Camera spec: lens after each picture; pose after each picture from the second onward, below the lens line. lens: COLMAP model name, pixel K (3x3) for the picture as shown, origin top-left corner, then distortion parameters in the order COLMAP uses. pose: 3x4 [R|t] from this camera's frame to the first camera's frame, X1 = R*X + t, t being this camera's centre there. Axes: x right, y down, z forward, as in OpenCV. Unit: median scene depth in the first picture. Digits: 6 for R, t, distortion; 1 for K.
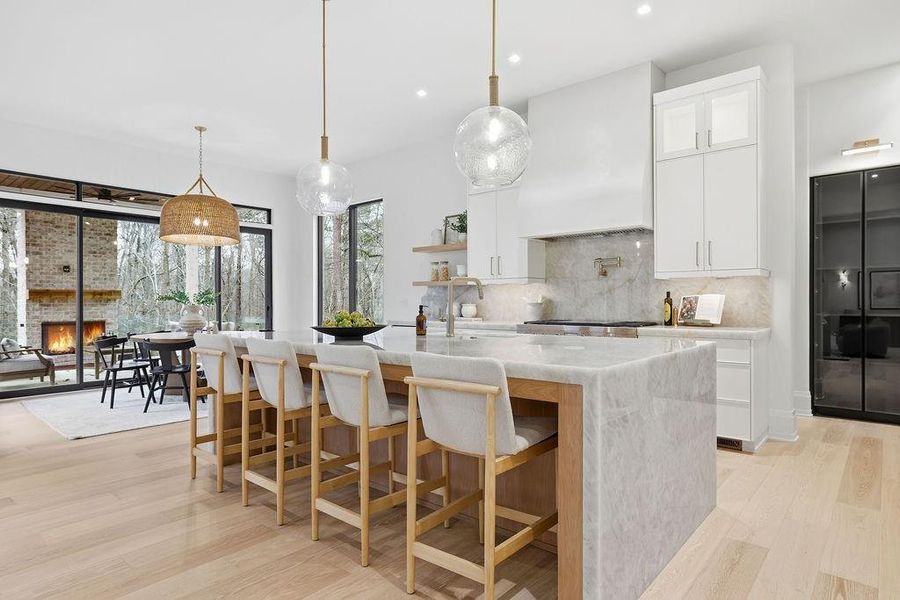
lens RADIAL K [[508.2, 0, 450.5], [0, 508.2, 304.5], [0, 0, 1]] dist [-0.000644, 0.001578]
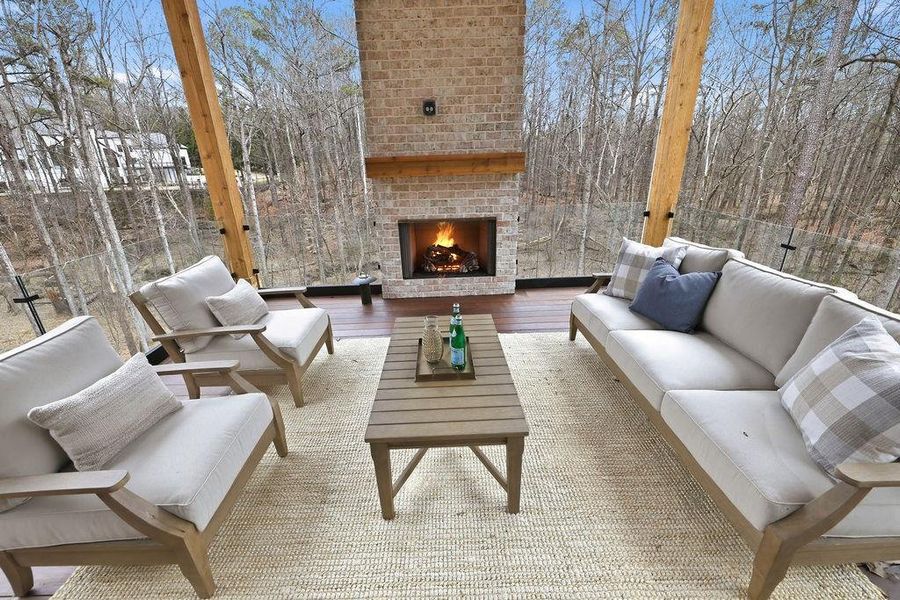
lens RADIAL K [[378.1, 0, 447.1], [0, 378.1, 309.2], [0, 0, 1]] dist [-0.004094, -0.000992]
pose [[0.670334, 0.262073, -0.694241, -0.707308], [0.025552, 0.926853, 0.374555, -0.042989], [0.741620, -0.268816, 0.614604, 1.171944]]
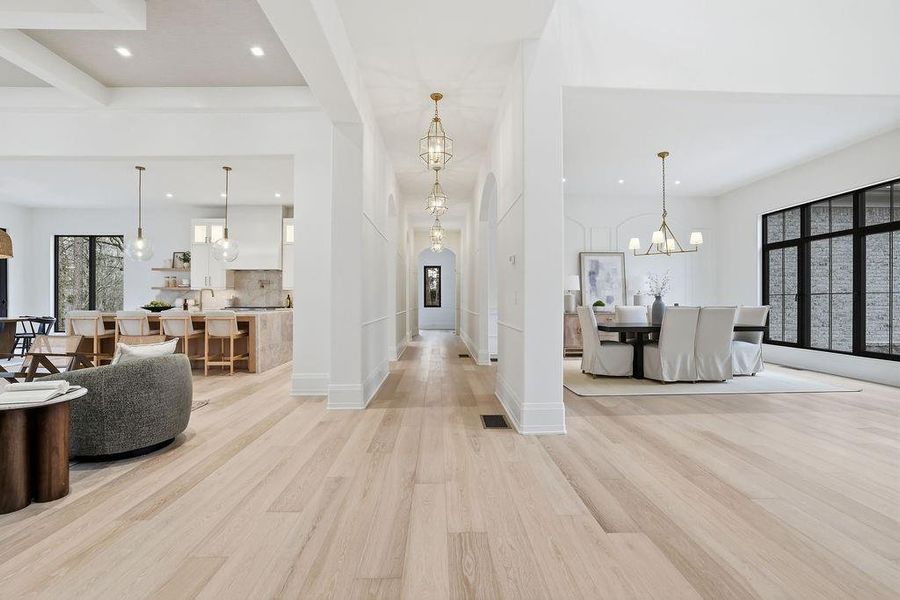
lens RADIAL K [[397.6, 0, 446.3], [0, 397.6, 298.4], [0, 0, 1]] dist [-0.019998, 0.001673]
pose [[0.750441, 0.005960, 0.660911, -0.216582], [0.000328, 0.999956, -0.009390, 0.009151], [-0.660937, 0.007263, 0.750406, -0.750608]]
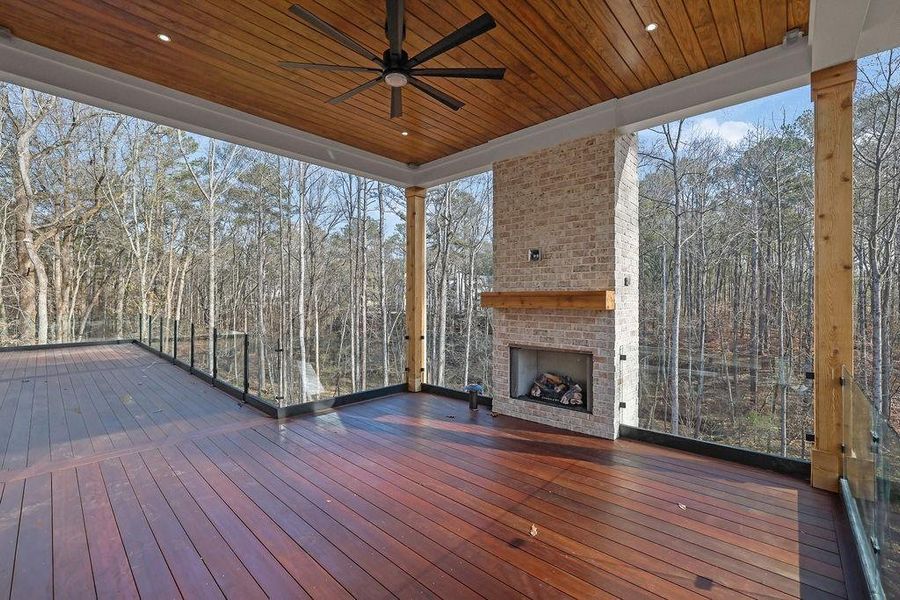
lens RADIAL K [[397.6, 0, 441.6], [0, 397.6, 300.5], [0, 0, 1]] dist [-0.019998, 0.001673]
pose [[-0.041642, 0.007107, -0.999107, -0.476441], [-0.008832, 0.999933, 0.007481, -0.033555], [0.999094, 0.009135, -0.041576, 1.439594]]
